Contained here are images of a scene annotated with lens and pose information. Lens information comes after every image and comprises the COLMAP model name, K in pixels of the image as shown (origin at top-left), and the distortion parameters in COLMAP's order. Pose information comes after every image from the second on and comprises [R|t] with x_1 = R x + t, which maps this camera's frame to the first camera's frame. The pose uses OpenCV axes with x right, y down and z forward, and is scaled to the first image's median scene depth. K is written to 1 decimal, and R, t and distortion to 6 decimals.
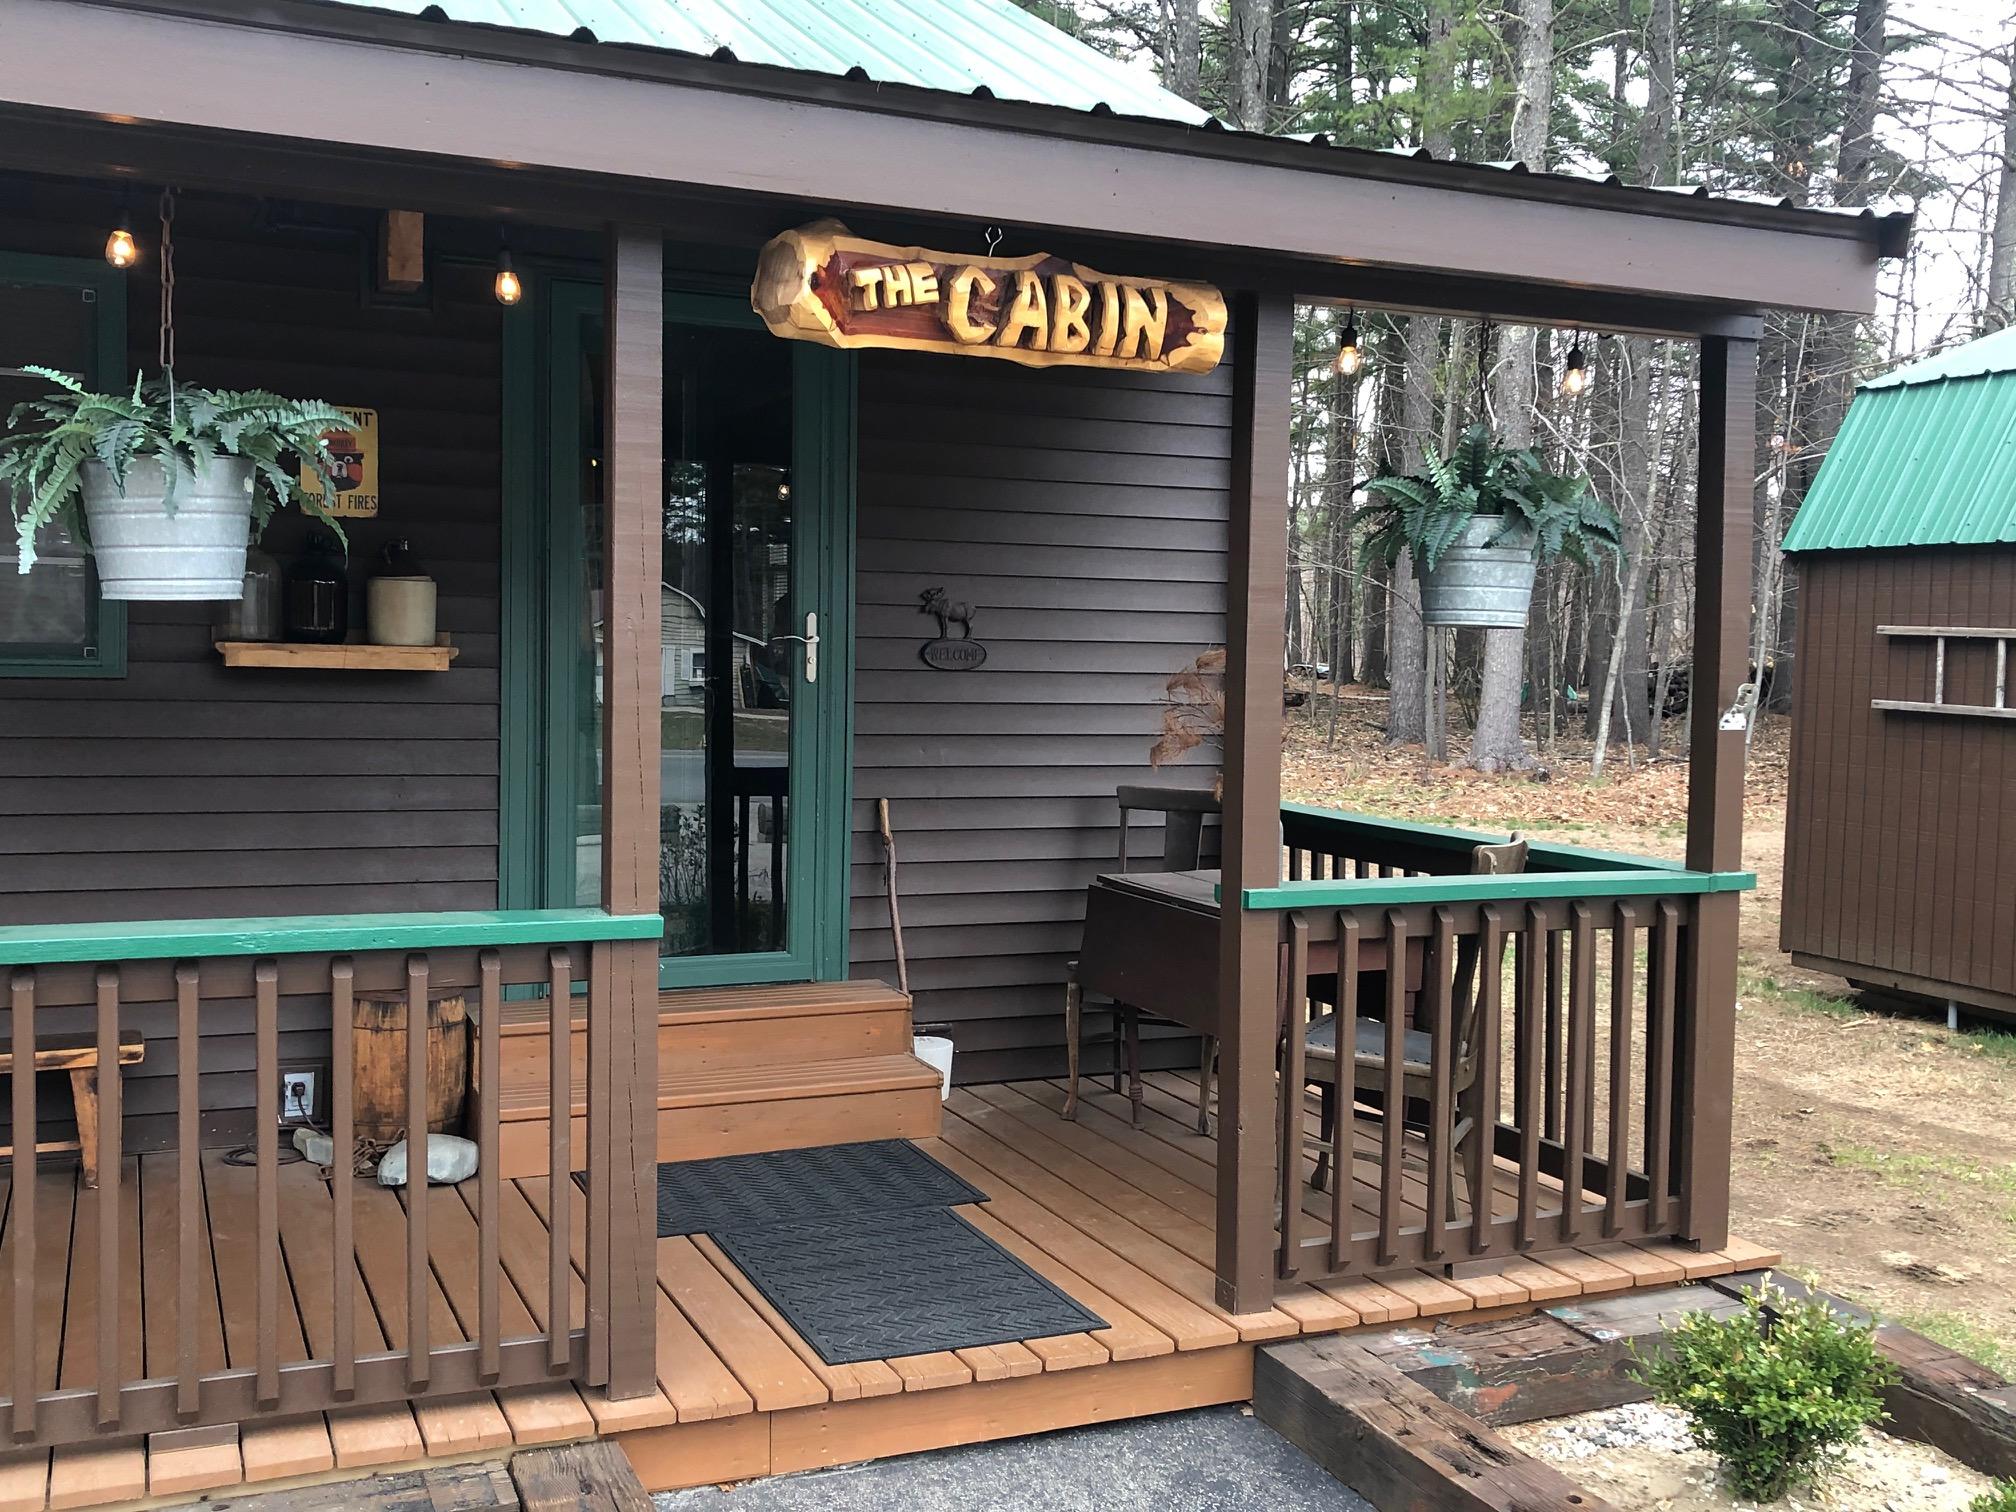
lens RADIAL K [[2017.8, 0, 1002.9], [0, 2017.8, 754.3], [0, 0, 1]] dist [0.019079, 0.000000]
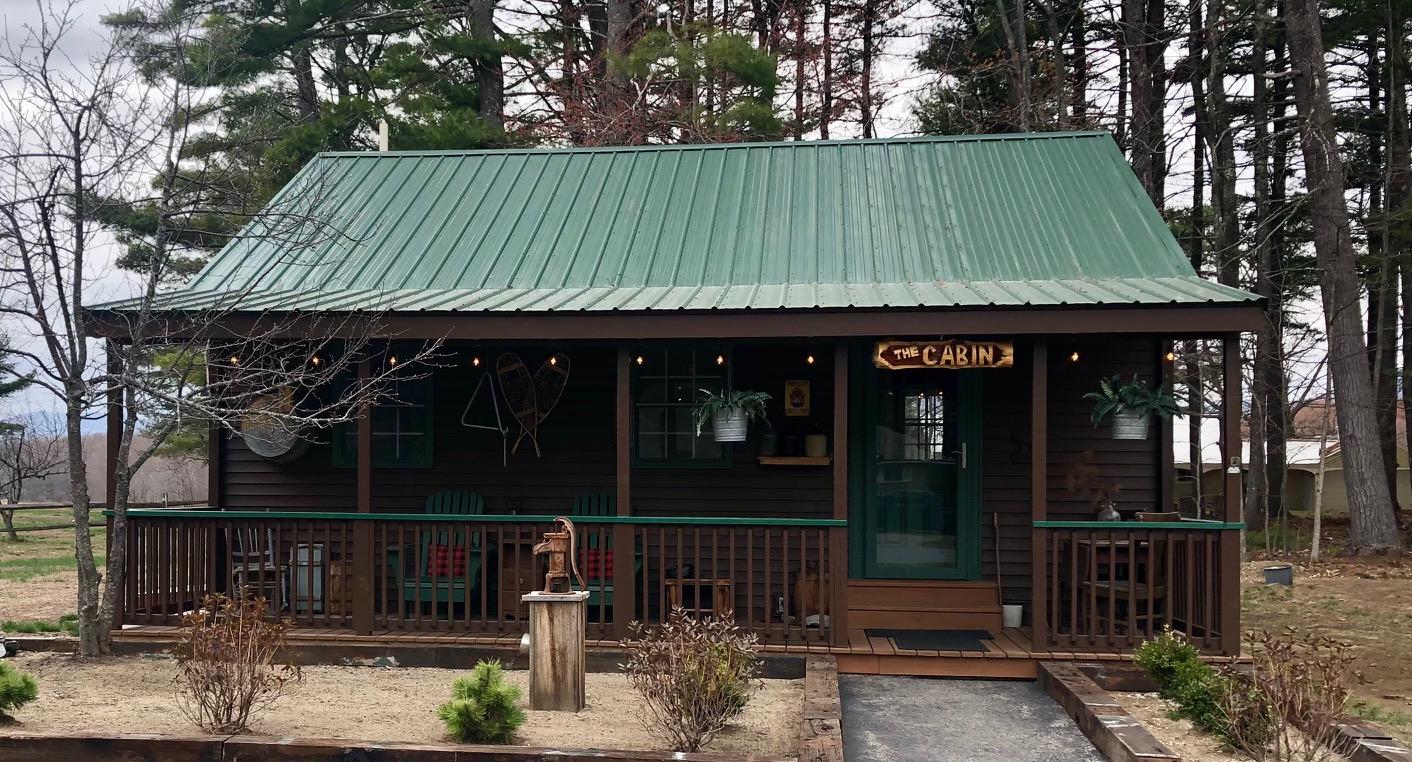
lens RADIAL K [[1105.4, 0, 704.2], [0, 1105.4, 381.1], [0, 0, 1]] dist [-0.000054, 0.000173]
pose [[0.896420, -0.053503, -0.439965, 0.488173], [-0.006208, 0.991074, -0.133169, 0.092829], [0.443163, 0.122107, 0.888086, -0.945900]]
